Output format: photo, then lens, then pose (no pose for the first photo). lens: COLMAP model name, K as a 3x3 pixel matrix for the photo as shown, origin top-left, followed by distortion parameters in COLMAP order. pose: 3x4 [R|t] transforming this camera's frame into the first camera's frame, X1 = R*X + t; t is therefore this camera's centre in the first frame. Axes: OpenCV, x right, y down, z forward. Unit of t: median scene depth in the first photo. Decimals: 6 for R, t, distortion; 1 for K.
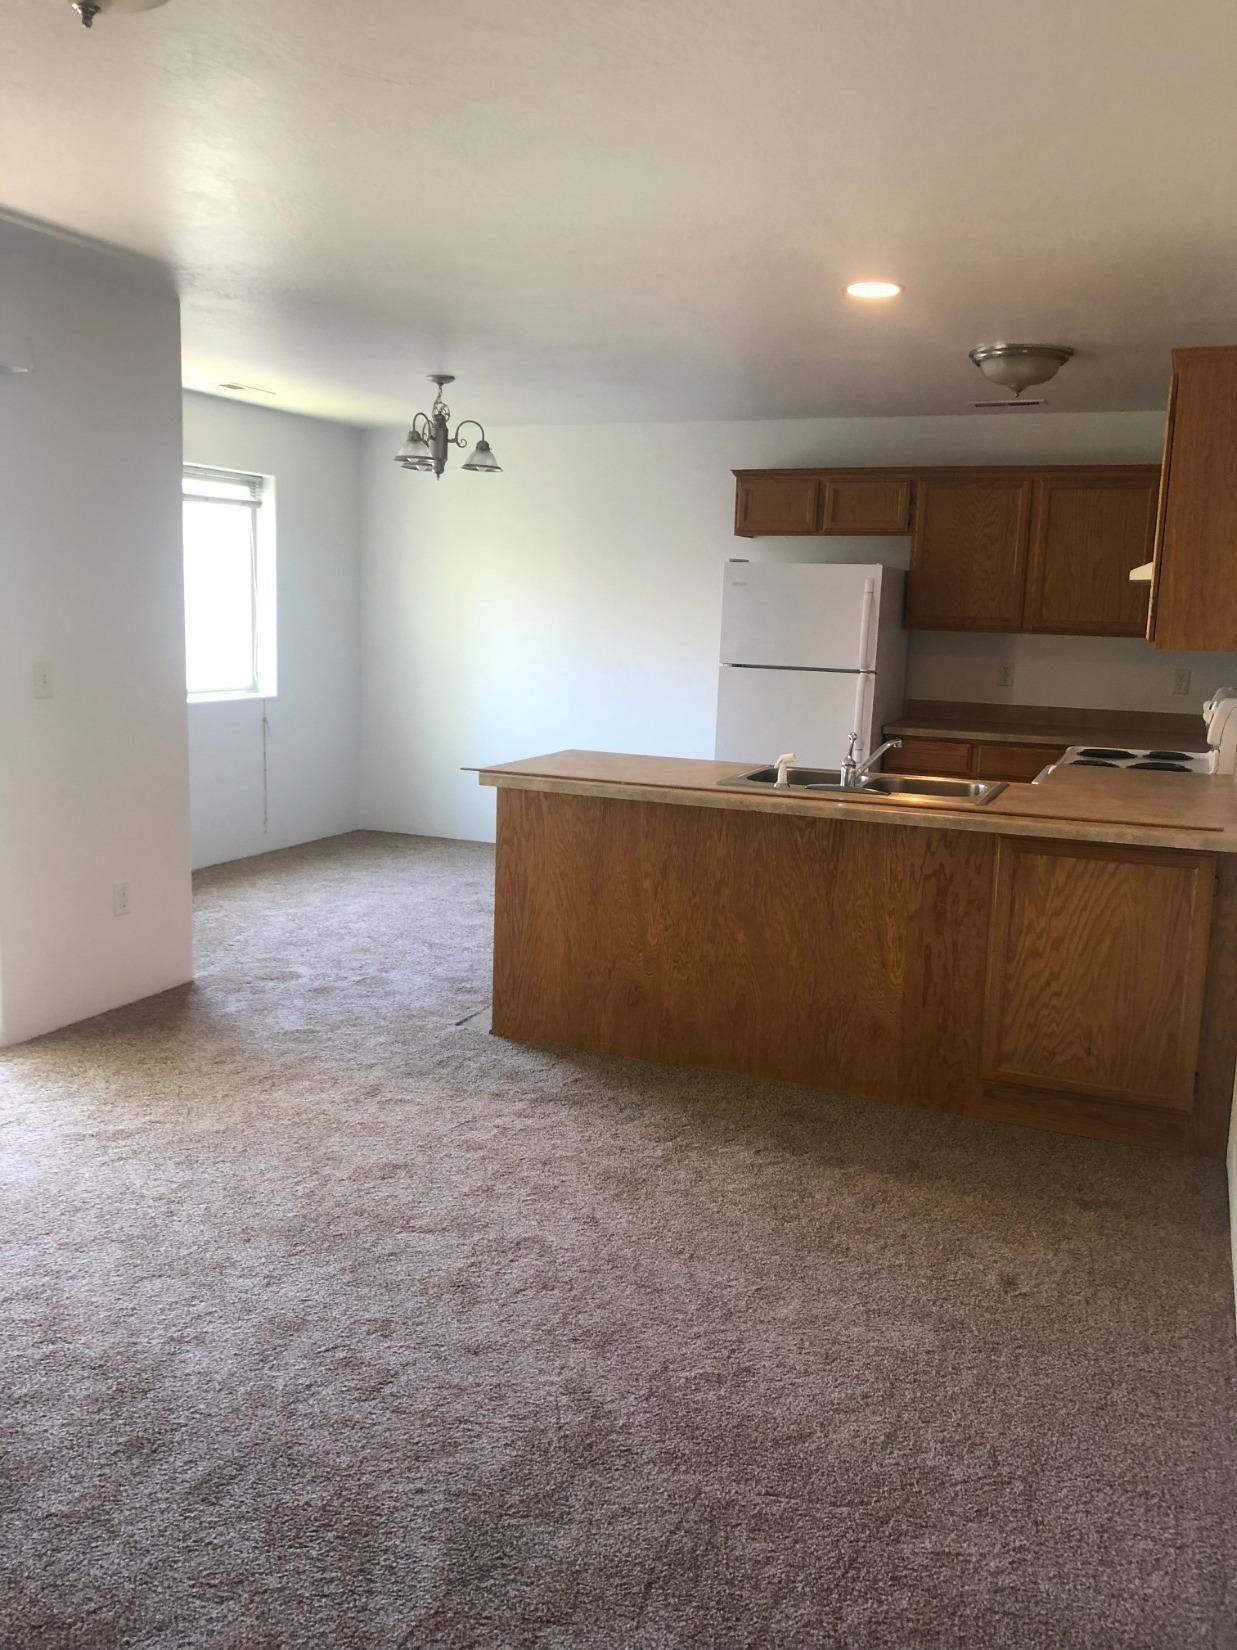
lens RADIAL K [[1344.0, 0, 619.3], [0, 1344.0, 797.3], [0, 0, 1]] dist [0.002551, 0.020535]
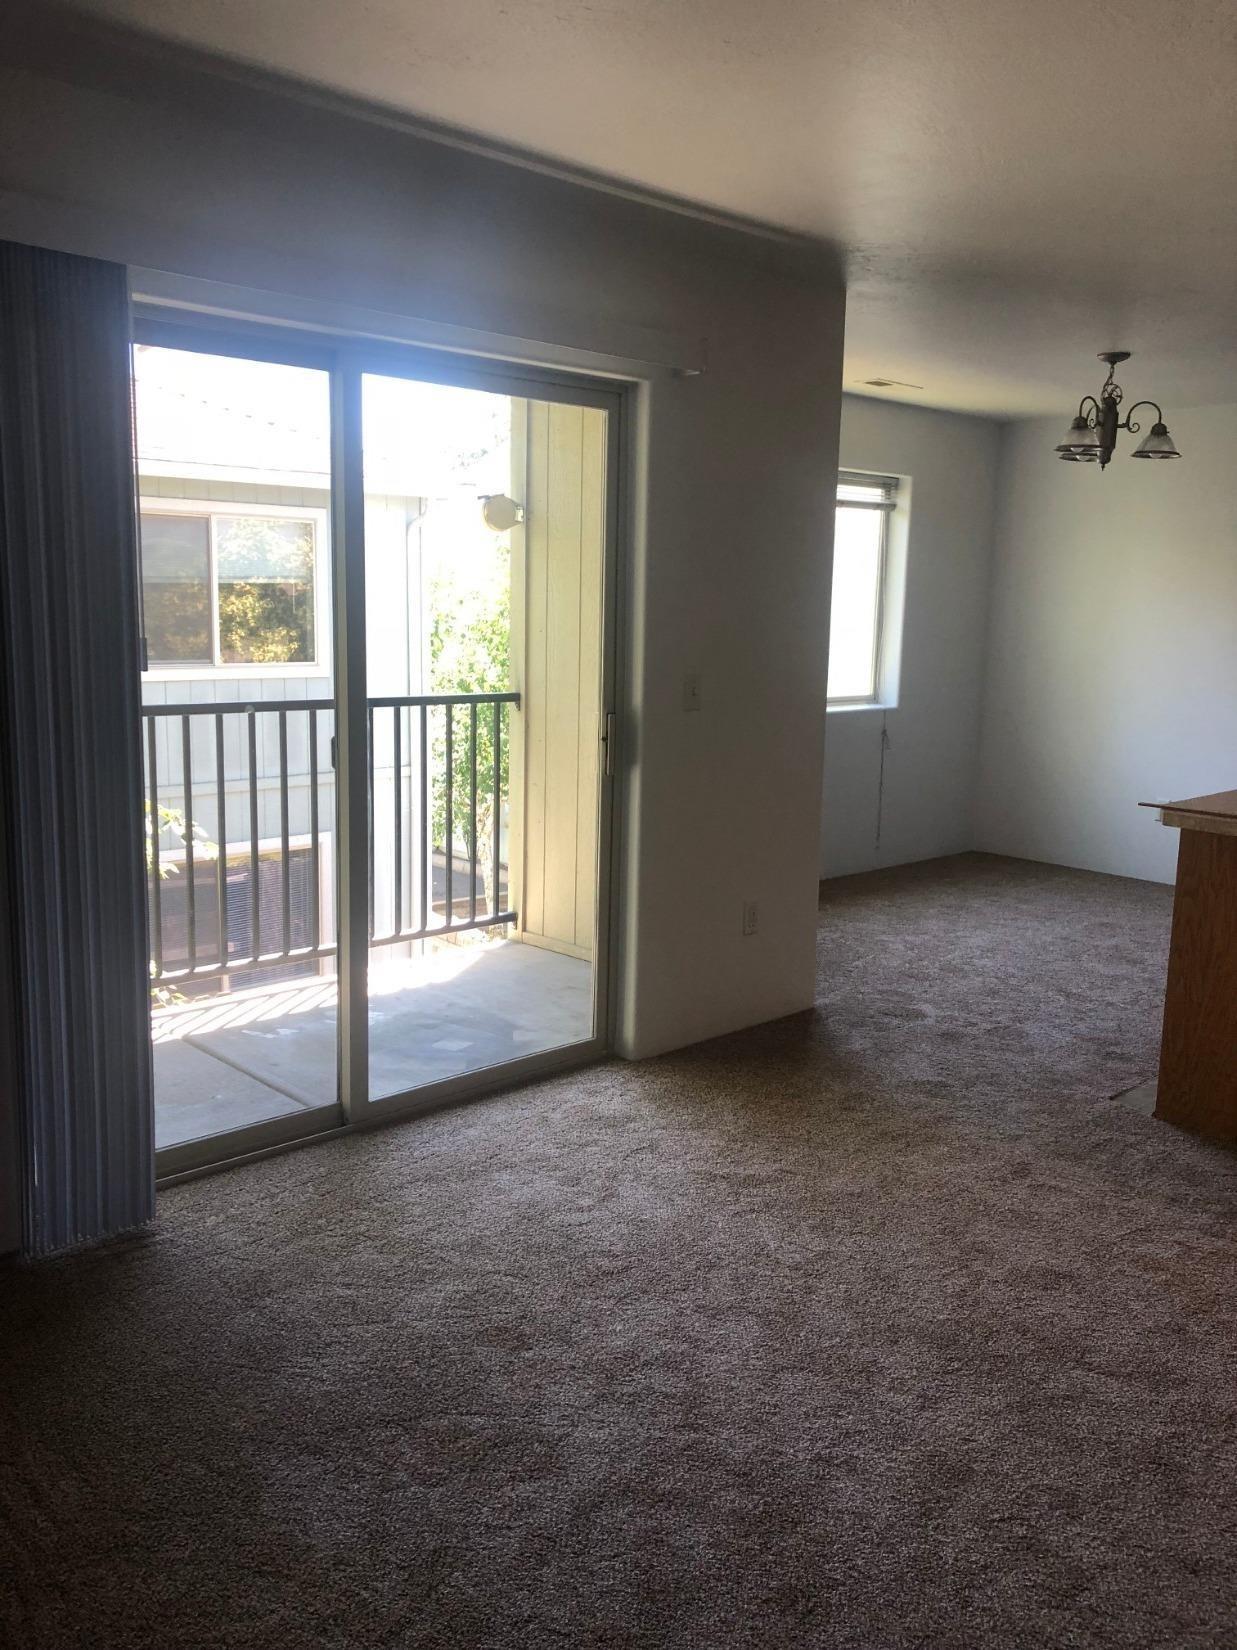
lens RADIAL K [[1344.0, 0, 619.3], [0, 1344.0, 797.3], [0, 0, 1]] dist [0.002551, 0.020535]
pose [[0.910117, 0.055939, -0.410558, -0.072073], [-0.057982, 0.998290, 0.007483, -0.013079], [0.410274, 0.016995, 0.911804, 0.091222]]
